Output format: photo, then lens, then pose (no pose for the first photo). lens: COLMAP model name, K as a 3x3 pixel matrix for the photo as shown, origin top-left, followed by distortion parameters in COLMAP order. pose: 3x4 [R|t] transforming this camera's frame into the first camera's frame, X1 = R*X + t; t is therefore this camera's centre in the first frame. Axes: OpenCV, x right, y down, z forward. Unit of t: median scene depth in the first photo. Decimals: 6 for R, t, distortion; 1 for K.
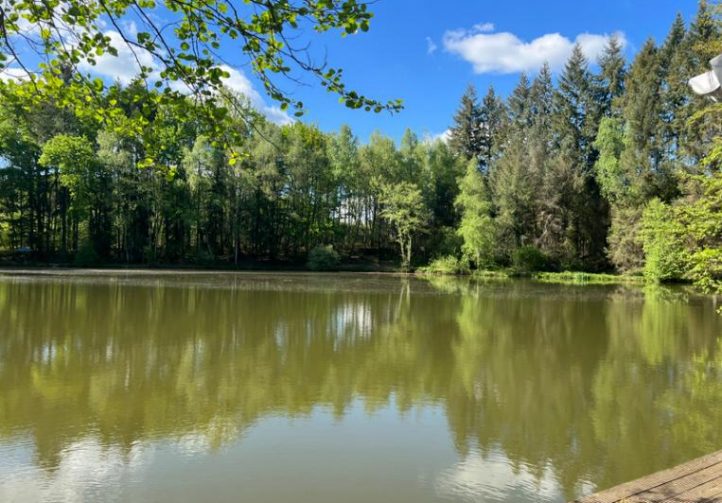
lens RADIAL K [[565.2, 0, 361.0], [0, 565.2, 251.5], [0, 0, 1]] dist [0.044578, -0.004755]
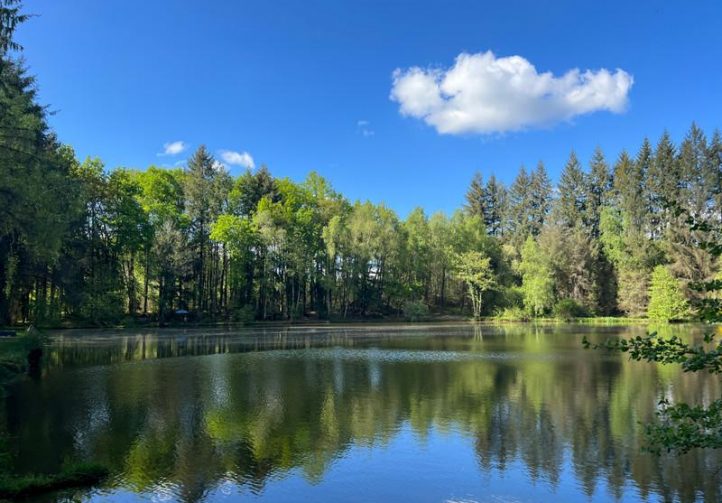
lens RADIAL K [[565.2, 0, 361.0], [0, 565.2, 251.5], [0, 0, 1]] dist [0.044578, -0.004755]
pose [[0.960625, 0.000922, 0.277847, -0.555674], [0.023709, 0.996075, -0.085278, -0.017760], [-0.276835, 0.088508, 0.956833, -0.183264]]
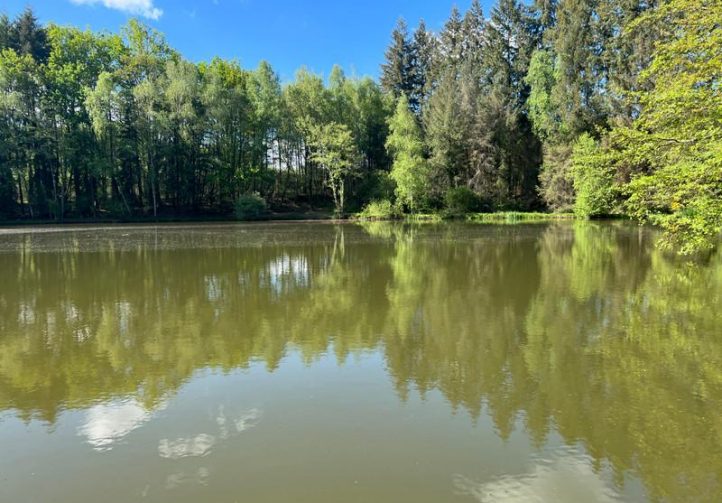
lens RADIAL K [[561.0, 0, 361.0], [0, 561.0, 251.5], [0, 0, 1]] dist [0.057262, -0.008683]
pose [[0.993863, -0.043104, 0.101873, 0.017486], [0.033195, 0.994727, 0.097033, 0.001348], [-0.105518, -0.093056, 0.990054, 0.044300]]
